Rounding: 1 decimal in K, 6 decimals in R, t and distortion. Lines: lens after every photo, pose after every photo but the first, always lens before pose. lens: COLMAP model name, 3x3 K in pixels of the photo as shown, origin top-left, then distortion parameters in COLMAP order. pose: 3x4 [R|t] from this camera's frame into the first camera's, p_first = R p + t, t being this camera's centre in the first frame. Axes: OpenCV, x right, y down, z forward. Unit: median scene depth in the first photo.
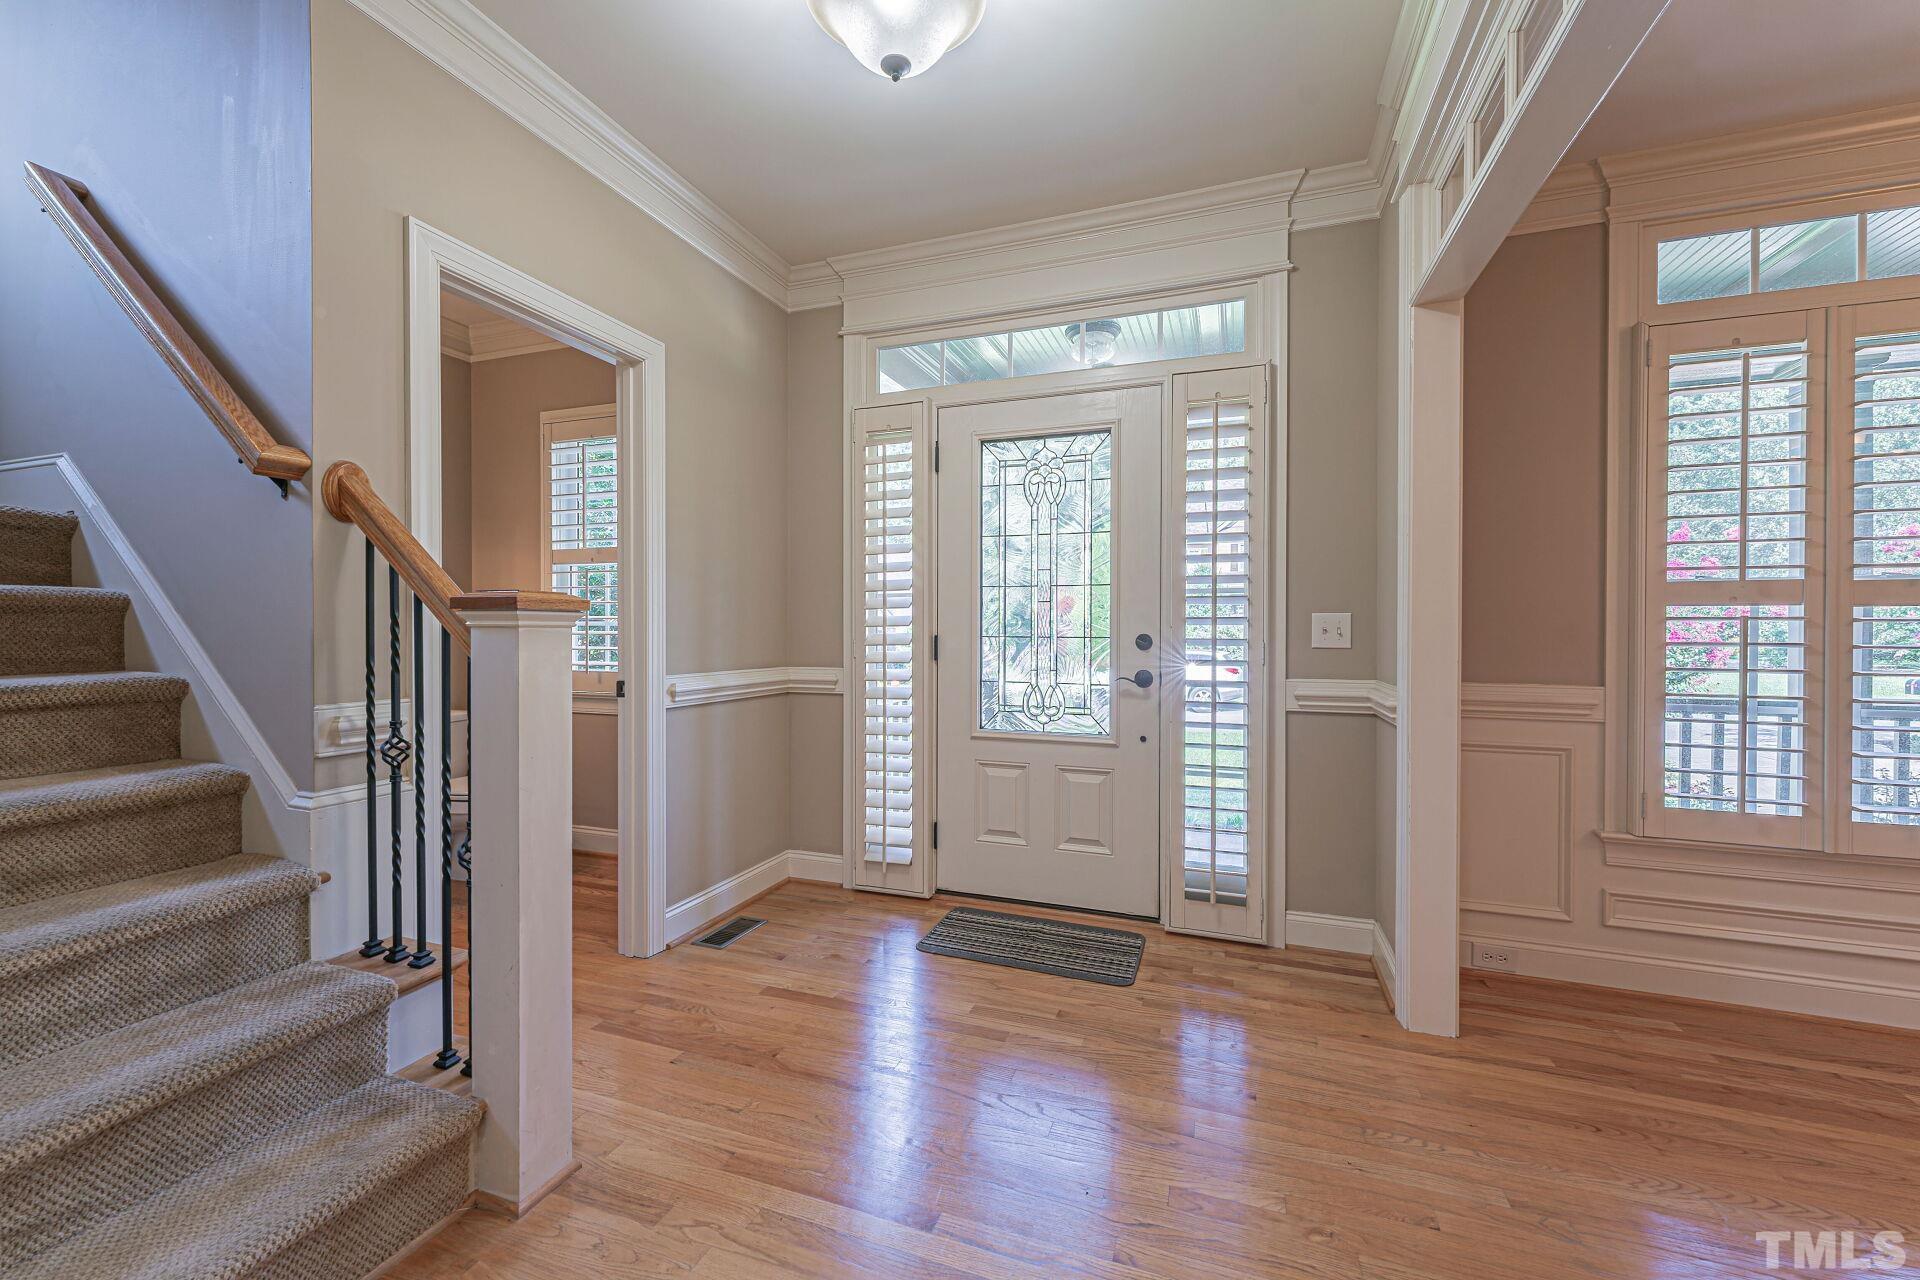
lens RADIAL K [[769.8, 0, 947.8], [0, 769.8, 637.0], [0, 0, 1]] dist [0.009871, -0.000536]
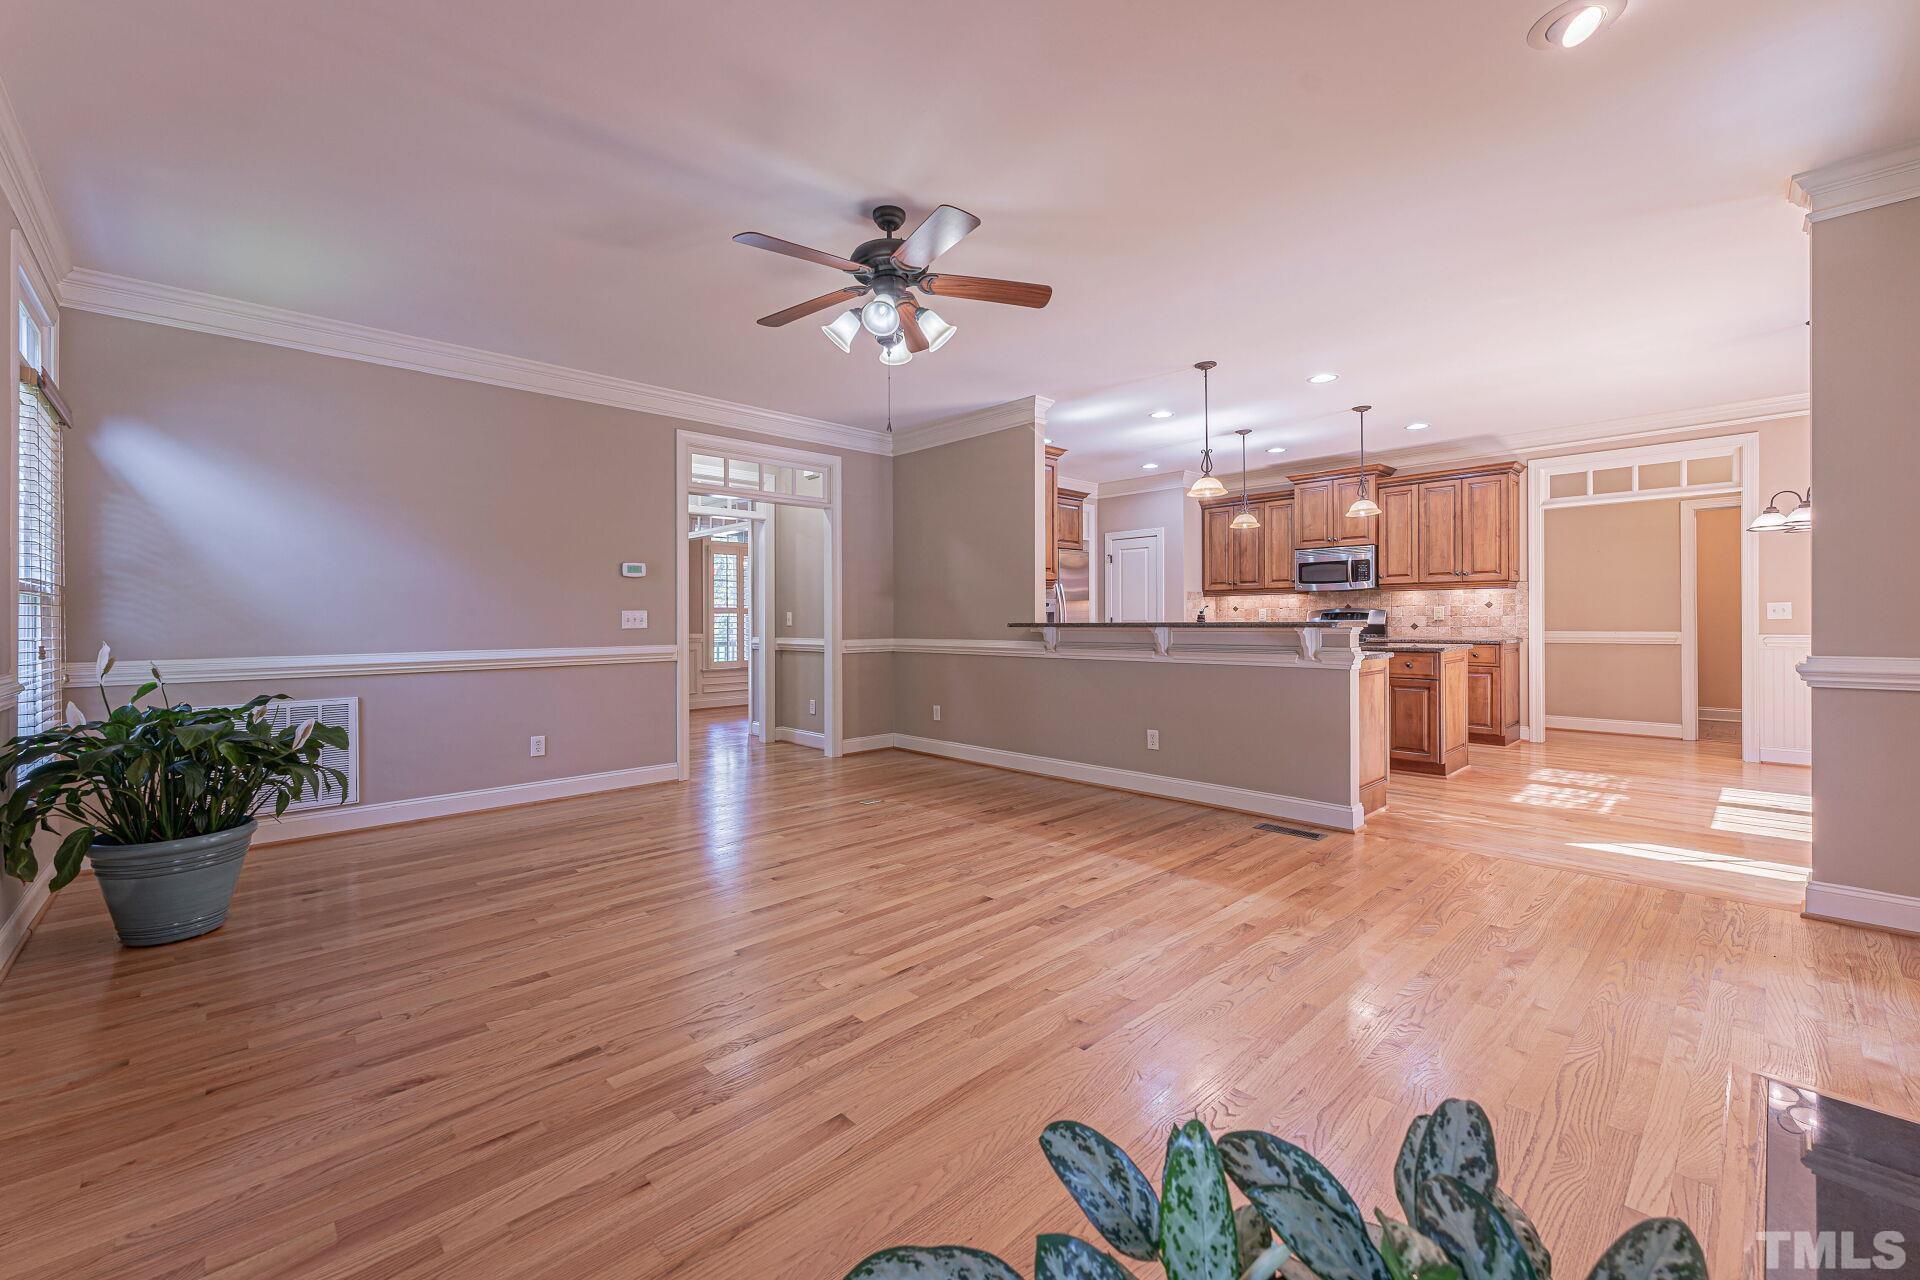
lens RADIAL K [[776.7, 0, 955.5], [0, 776.7, 621.7], [0, 0, 1]] dist [0.008648, -0.000372]
pose [[0.440091, -0.009547, 0.897902, -1.874368], [0.018001, 0.999836, 0.001808, 0.015693], [-0.897773, 0.015367, 0.440191, -1.668718]]
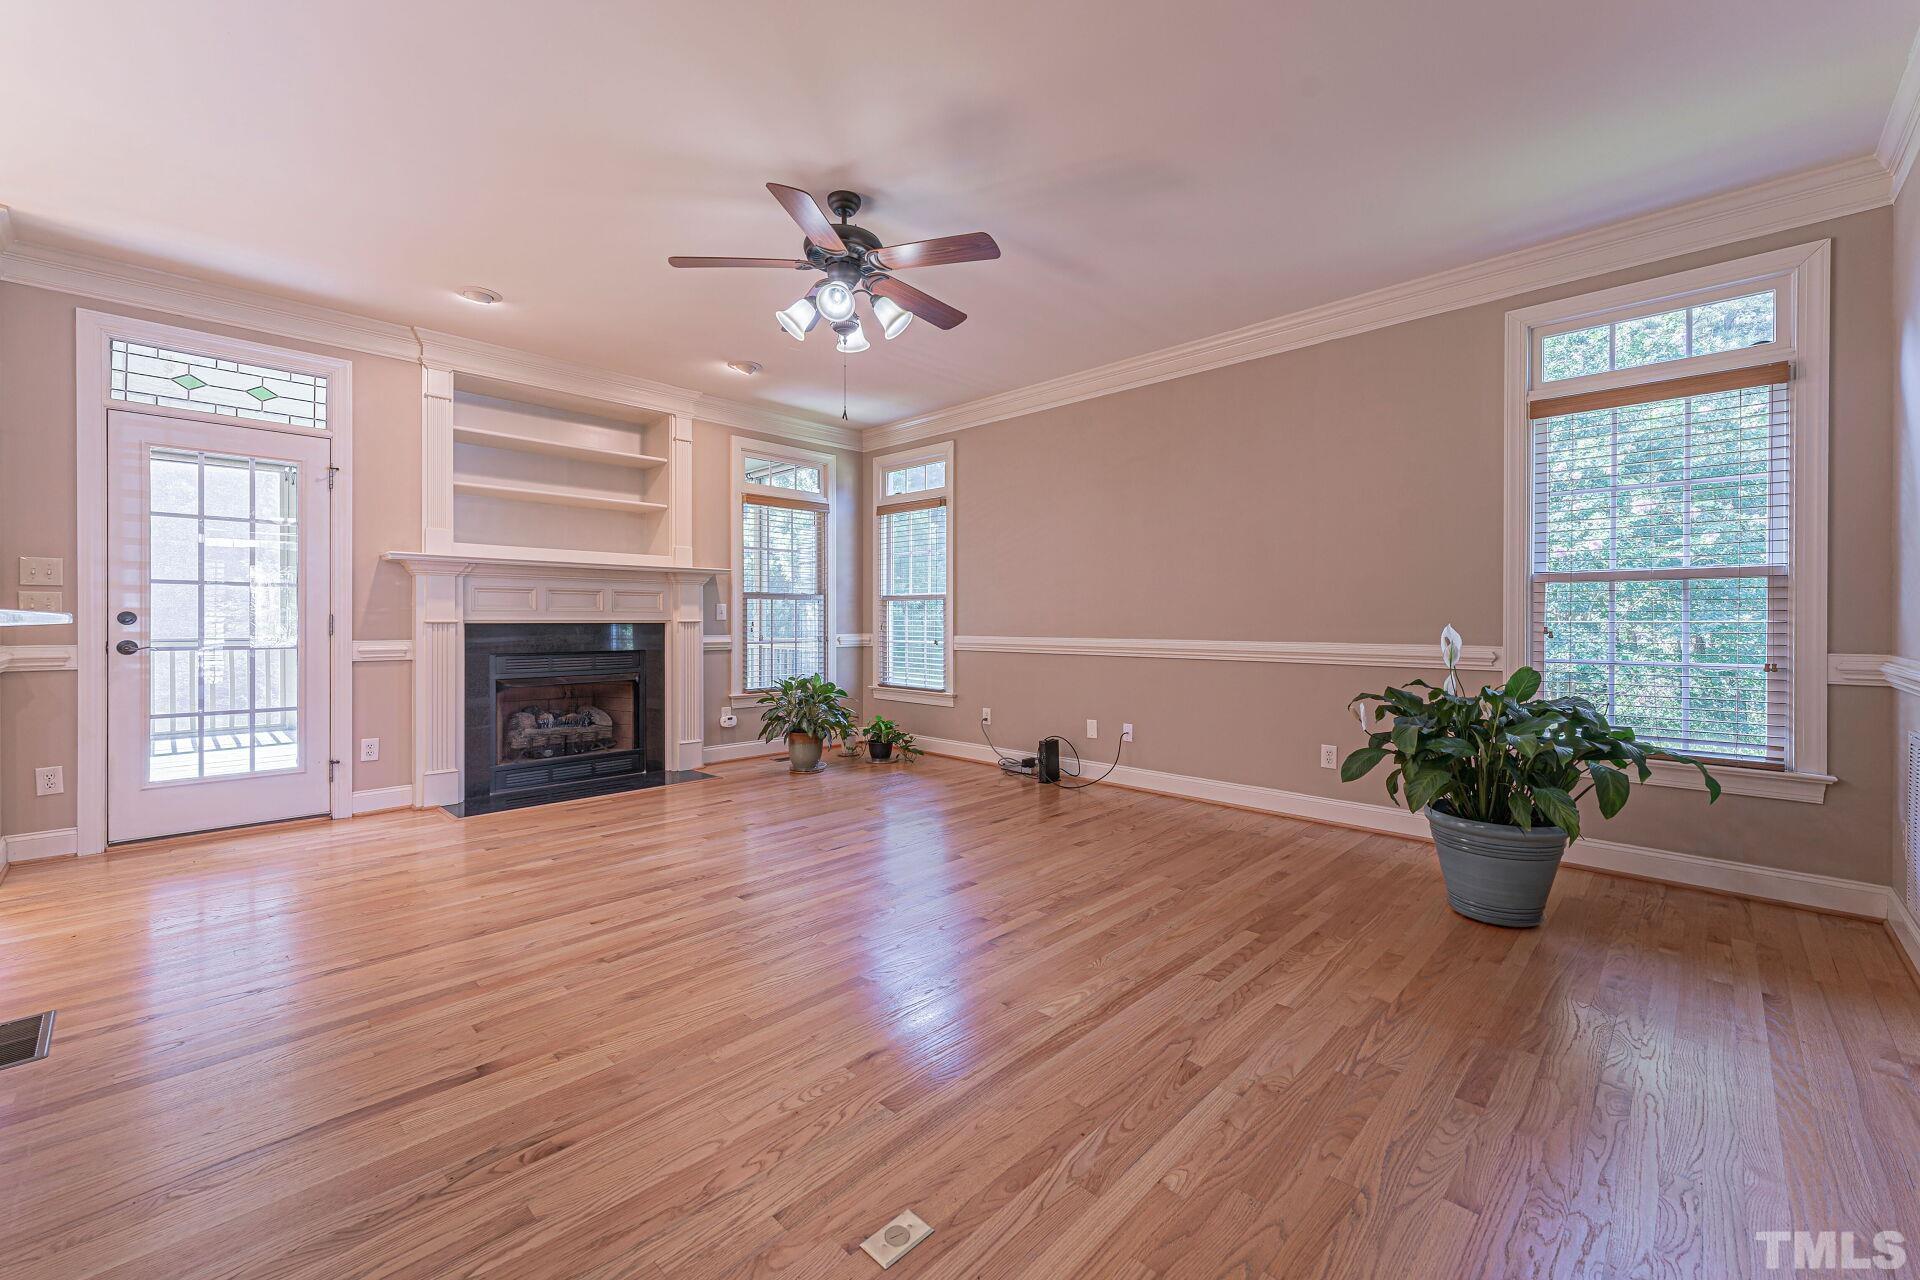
lens RADIAL K [[769.9, 0, 953.5], [0, 769.9, 626.5], [0, 0, 1]] dist [0.008381, -0.000136]
pose [[-0.407955, 0.003549, -0.912995, -0.037612], [-0.011434, 0.999894, 0.008996, 0.026233], [0.912931, 0.014109, -0.407871, -0.540041]]
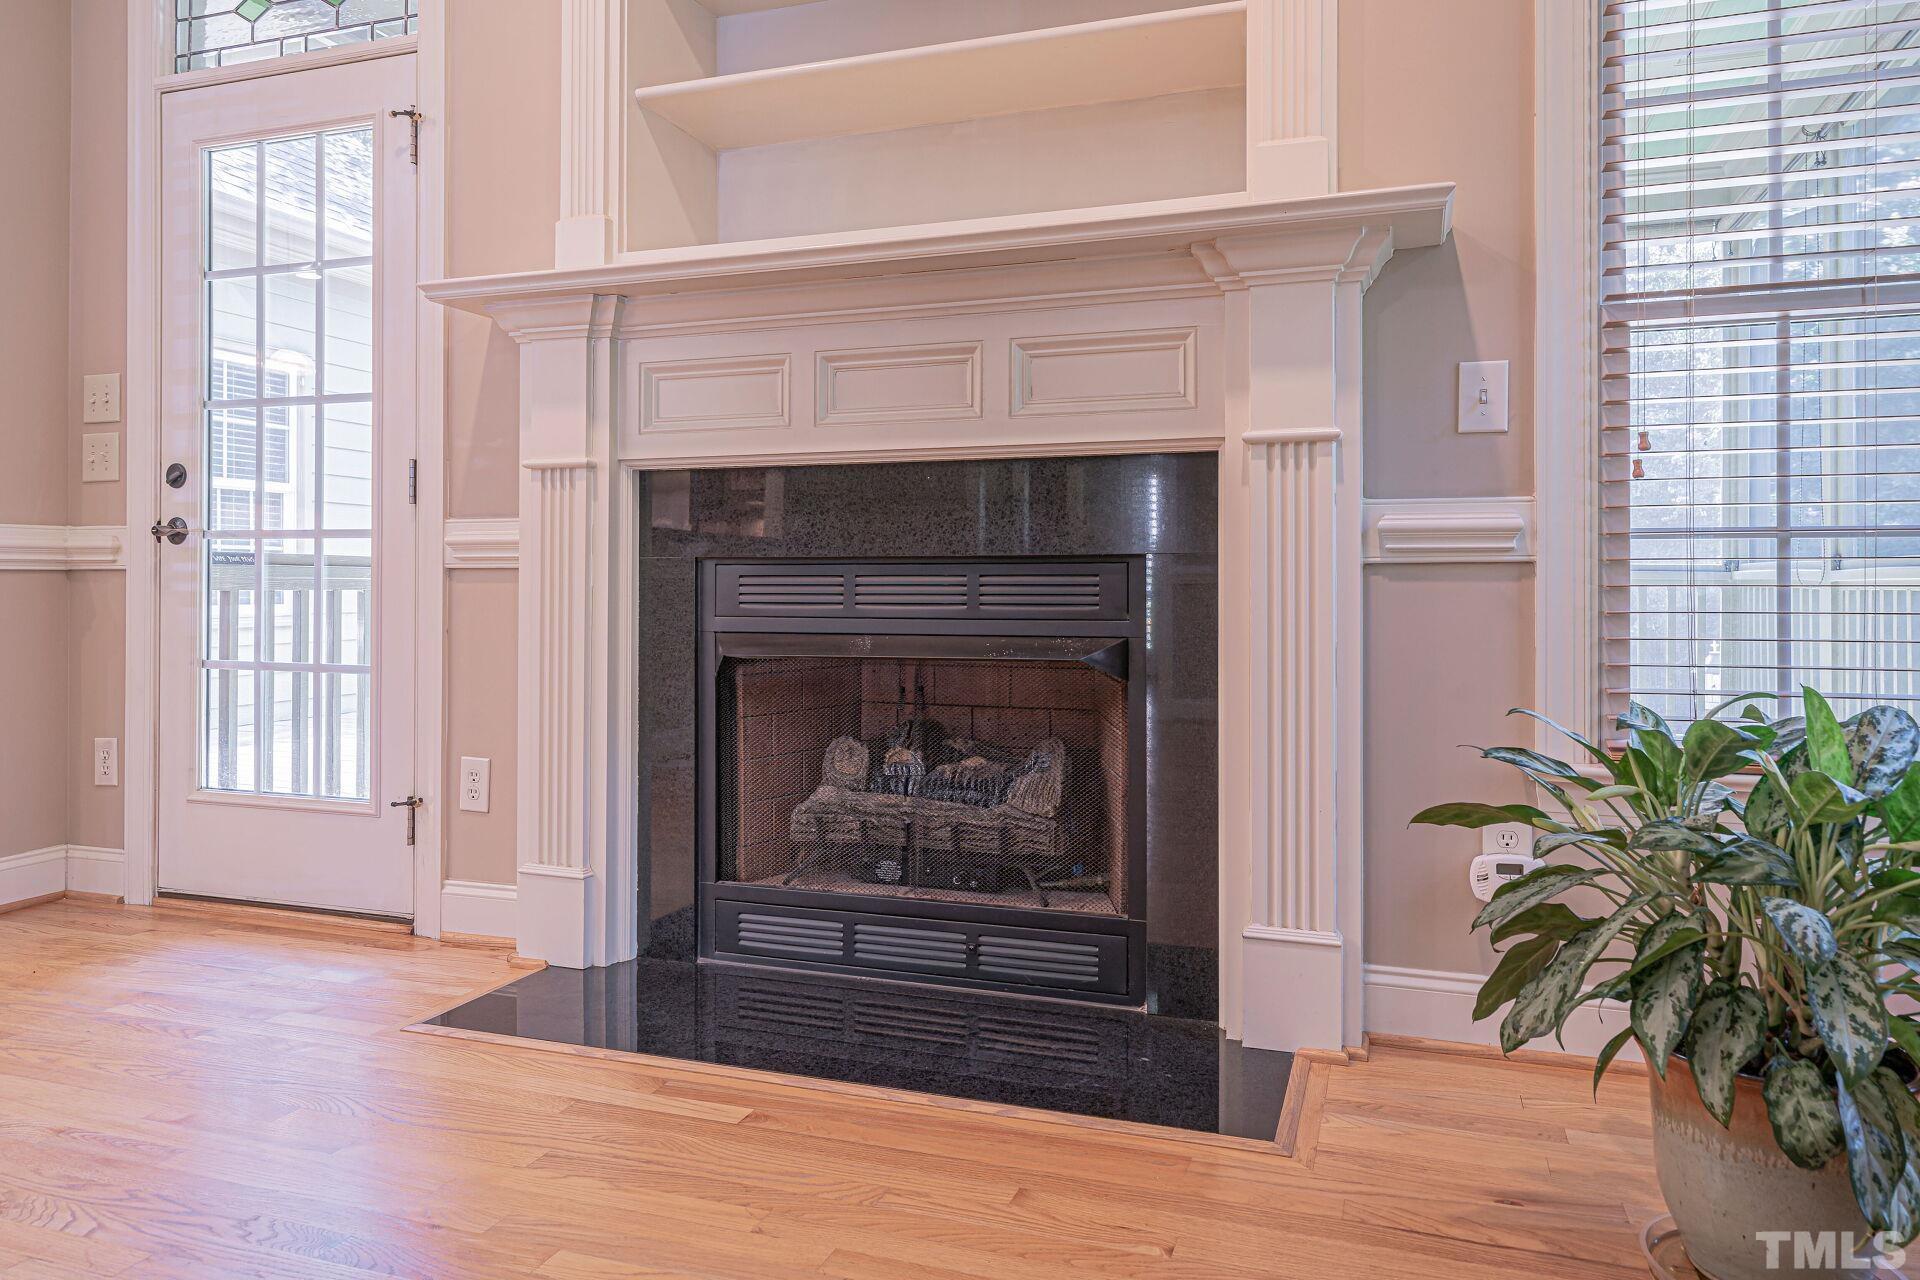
lens RADIAL K [[1269.5, 0, 955.8], [0, 1269.5, 578.2], [0, 0, 1]] dist [0.002432, 0.000372]
pose [[-0.999813, -0.003243, -0.019086, -1.315659], [-0.003354, 0.999978, 0.005767, 0.120429], [0.019067, 0.005830, -0.999801, -1.167901]]
